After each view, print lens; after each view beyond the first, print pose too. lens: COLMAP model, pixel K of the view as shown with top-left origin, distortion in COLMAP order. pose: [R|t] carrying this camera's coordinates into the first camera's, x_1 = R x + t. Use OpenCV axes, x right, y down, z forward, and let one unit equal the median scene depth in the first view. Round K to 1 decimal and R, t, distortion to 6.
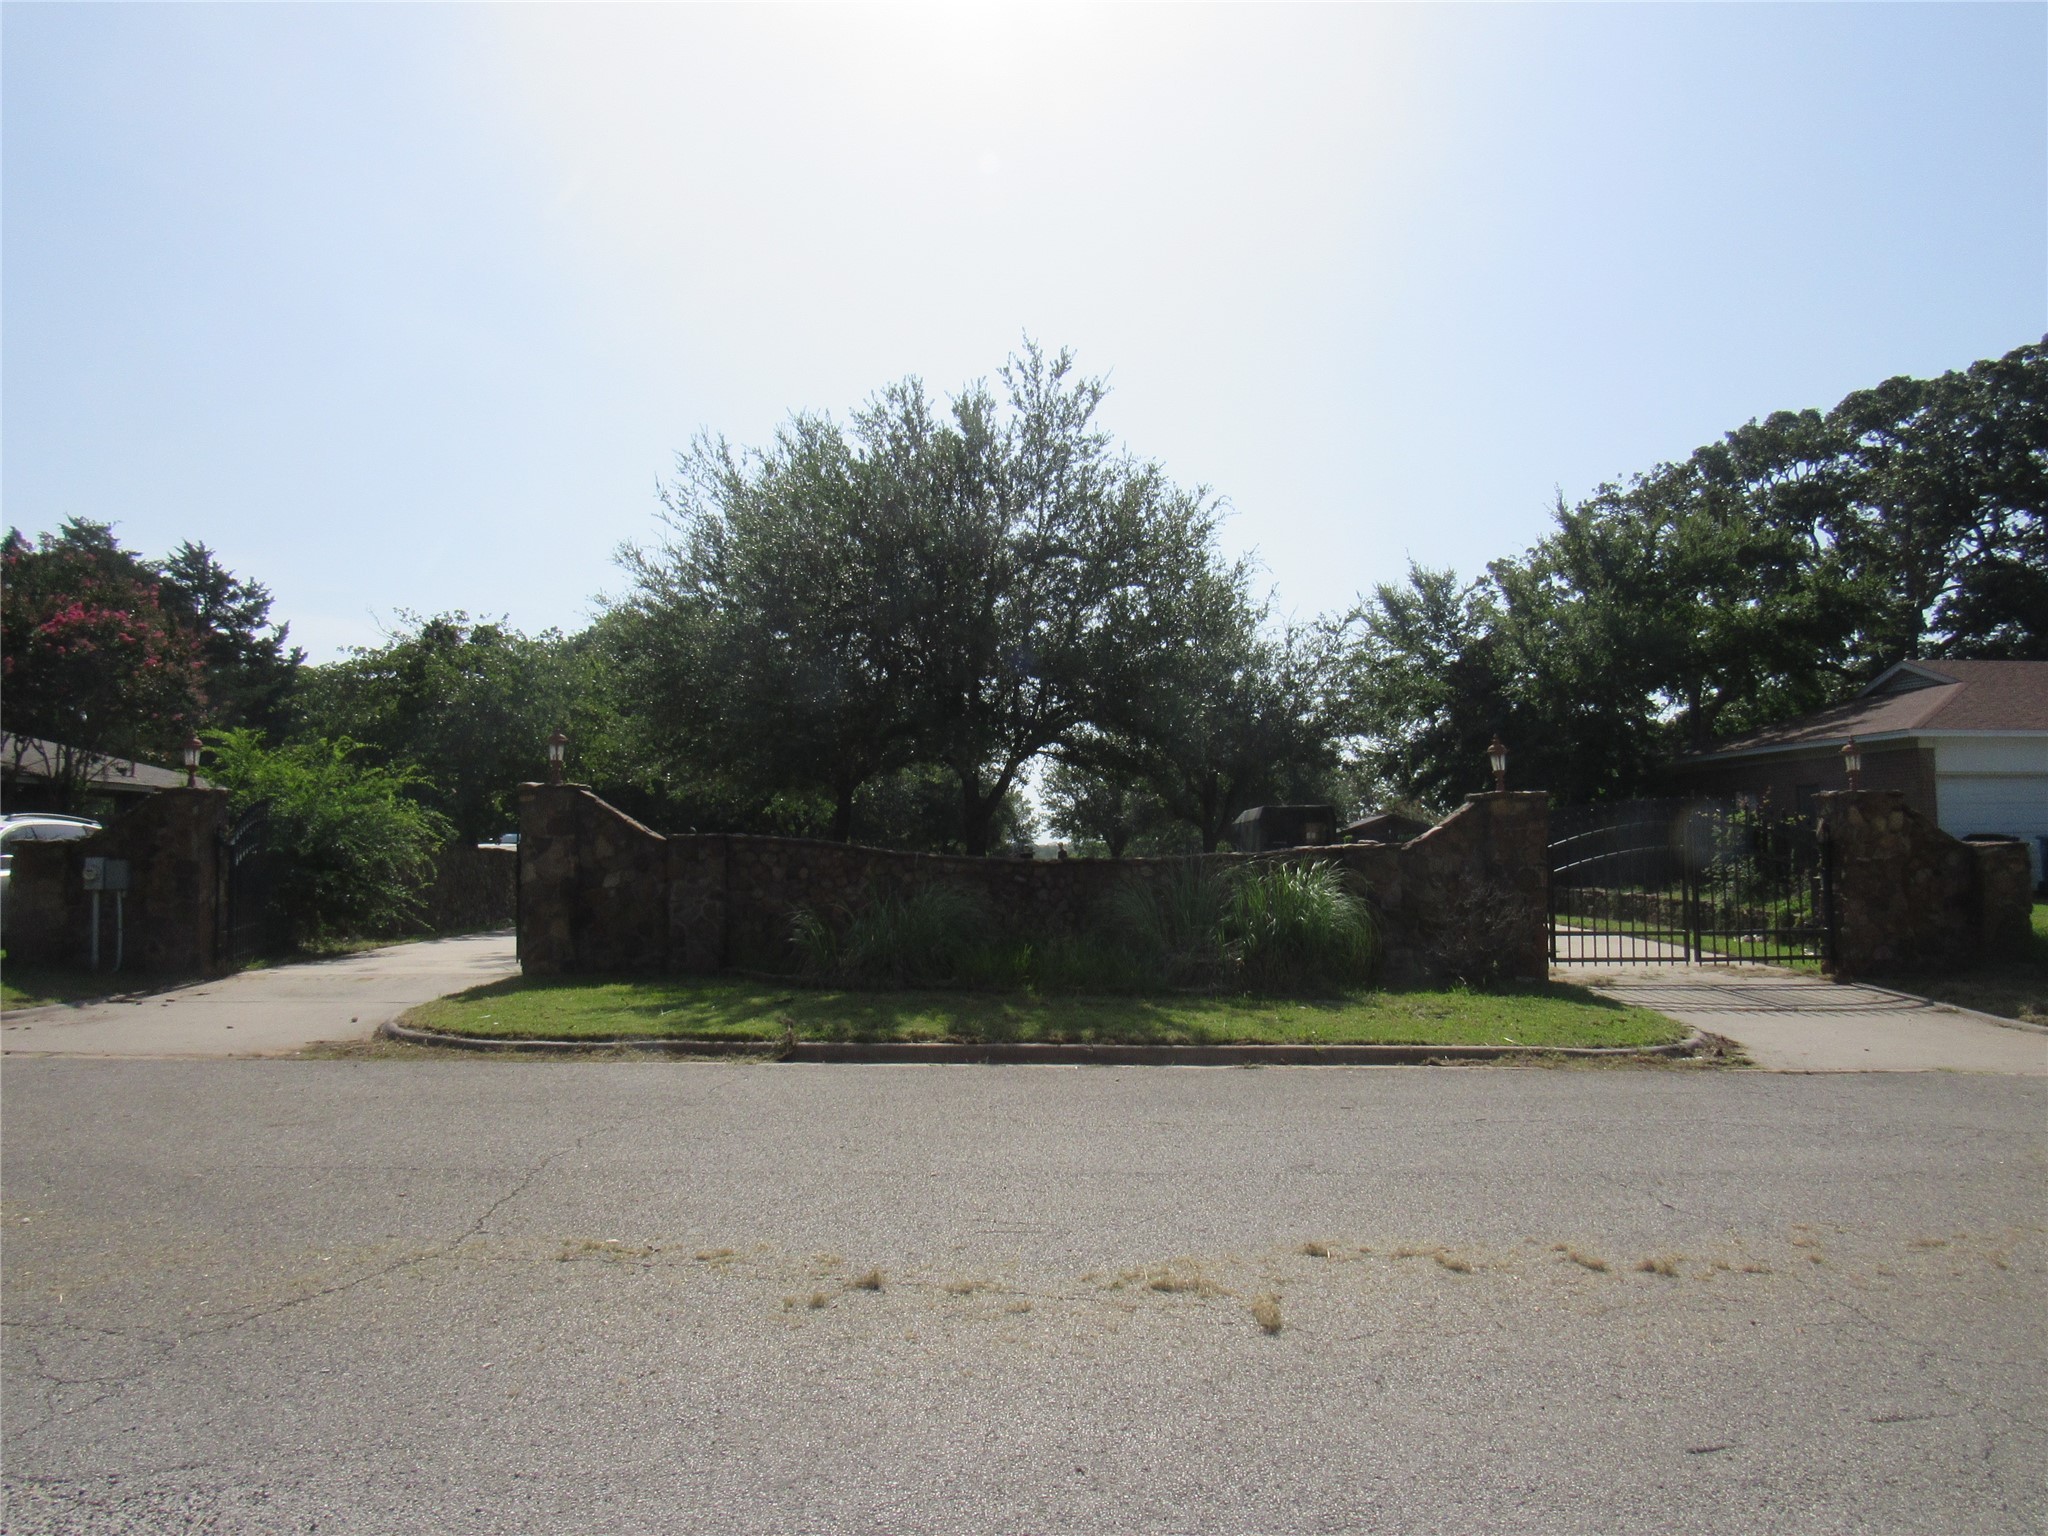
lens RADIAL K [[1447.2, 0, 1022.2], [0, 1447.2, 765.5], [0, 0, 1]] dist [-0.008102, 0.003155]
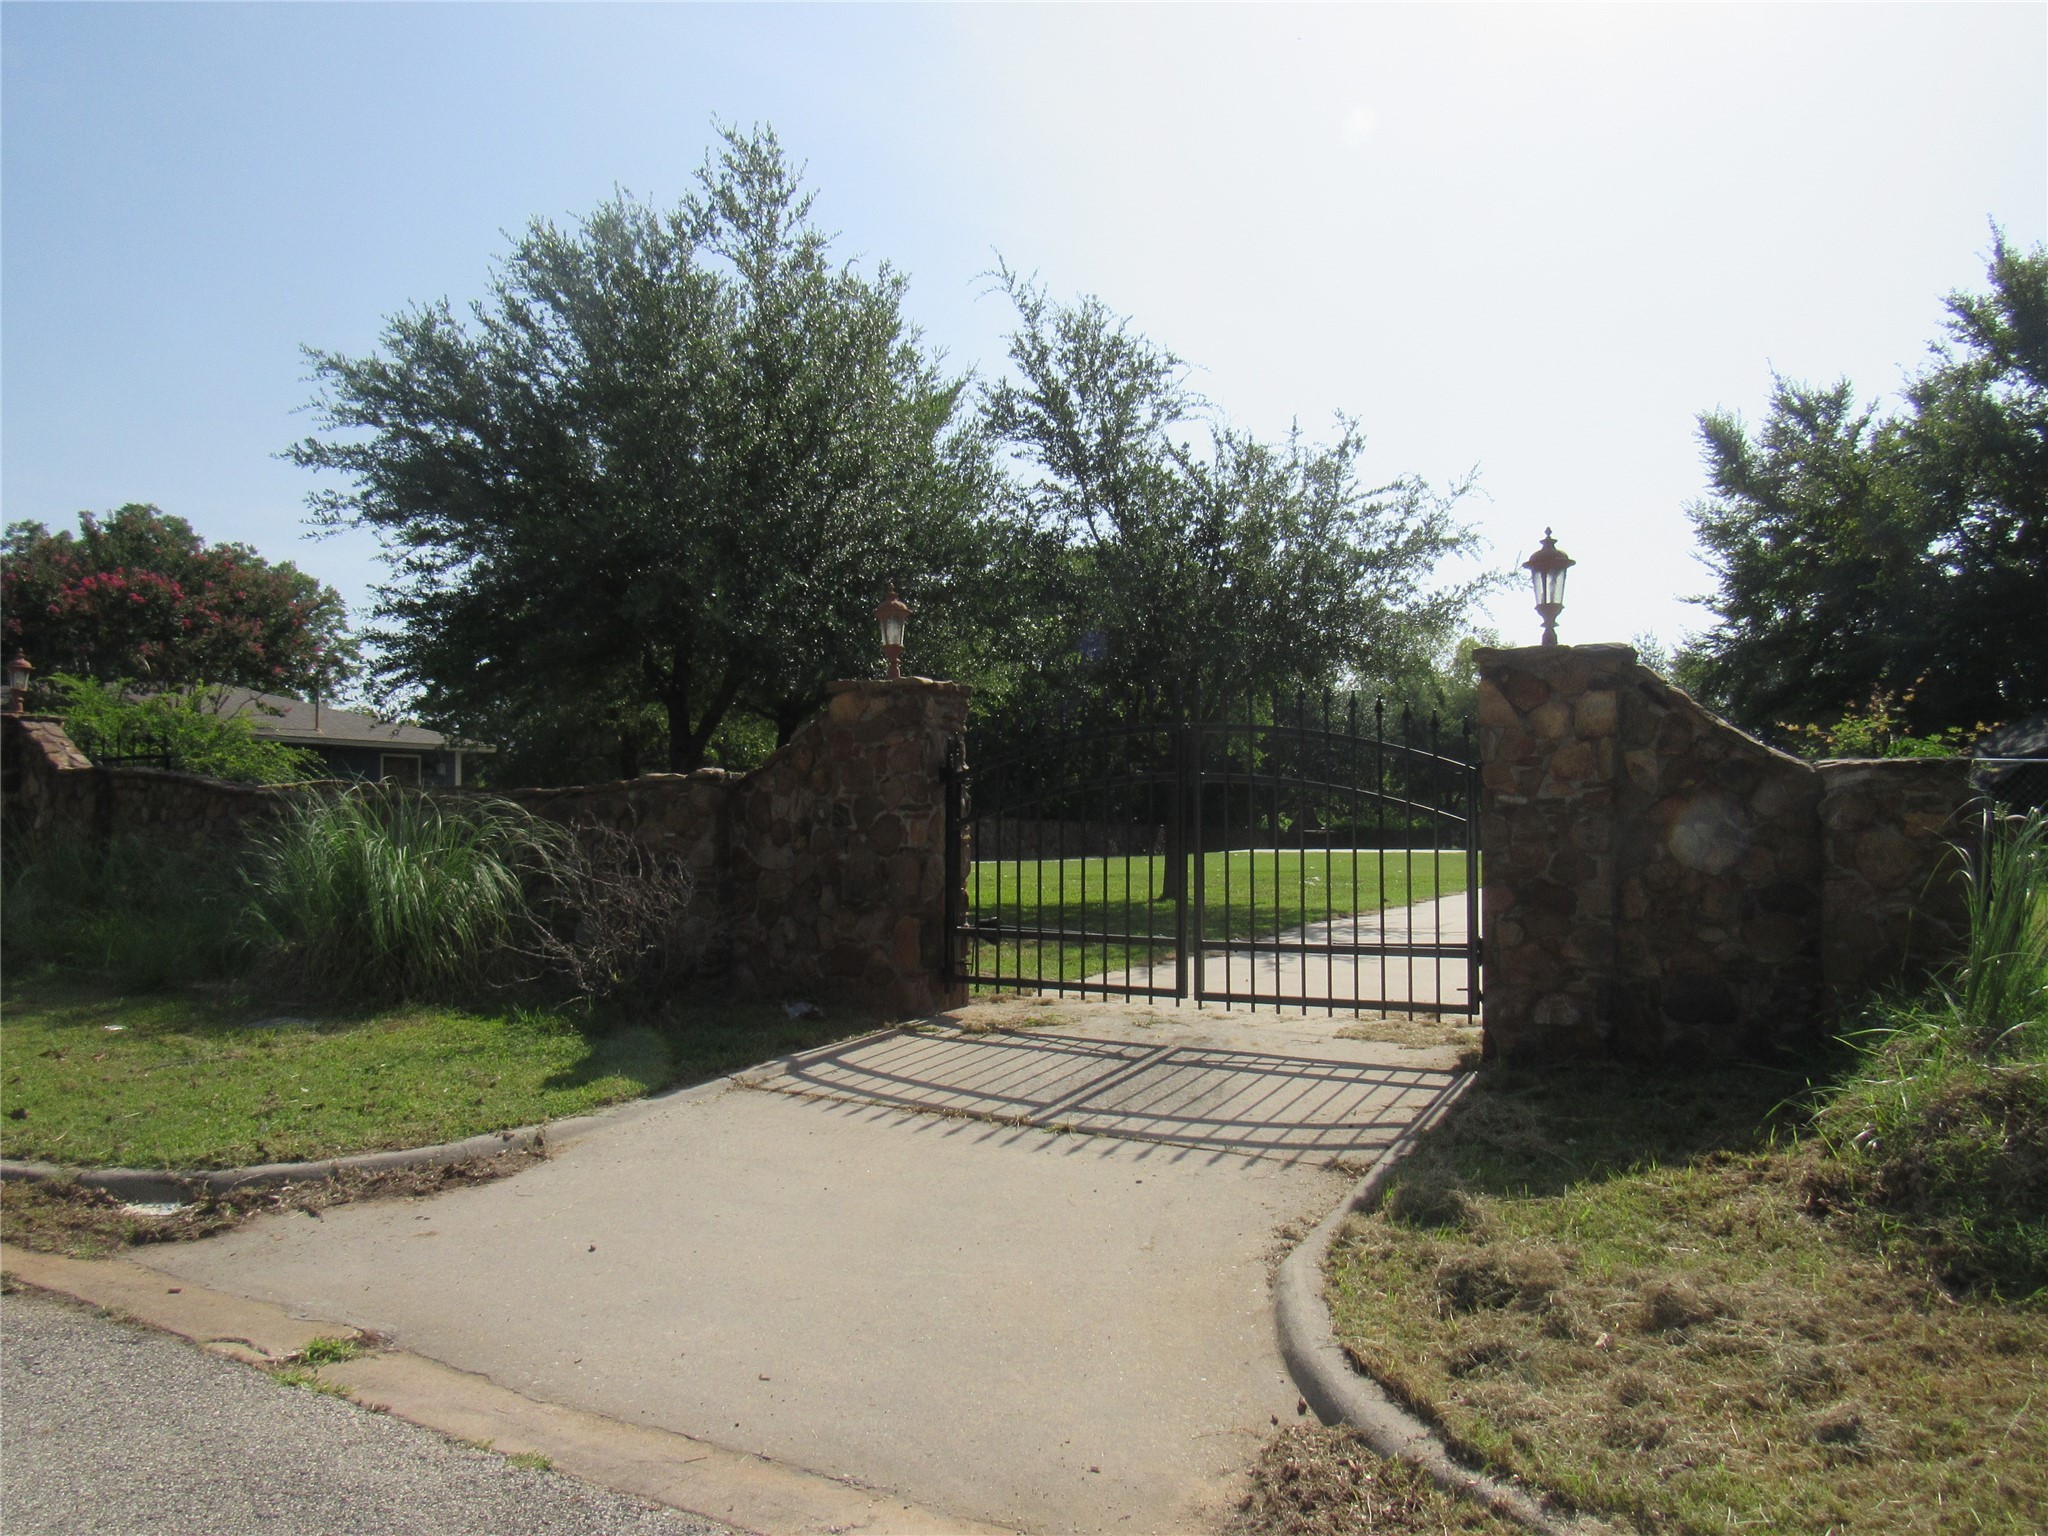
lens RADIAL K [[1447.2, 0, 1022.2], [0, 1447.2, 774.1], [0, 0, 1]] dist [-0.008102, 0.003155]
pose [[0.870909, -0.007108, -0.491393, 0.667331], [0.023156, 0.999378, 0.026584, 0.041484], [0.490899, -0.034531, 0.870532, 0.531603]]
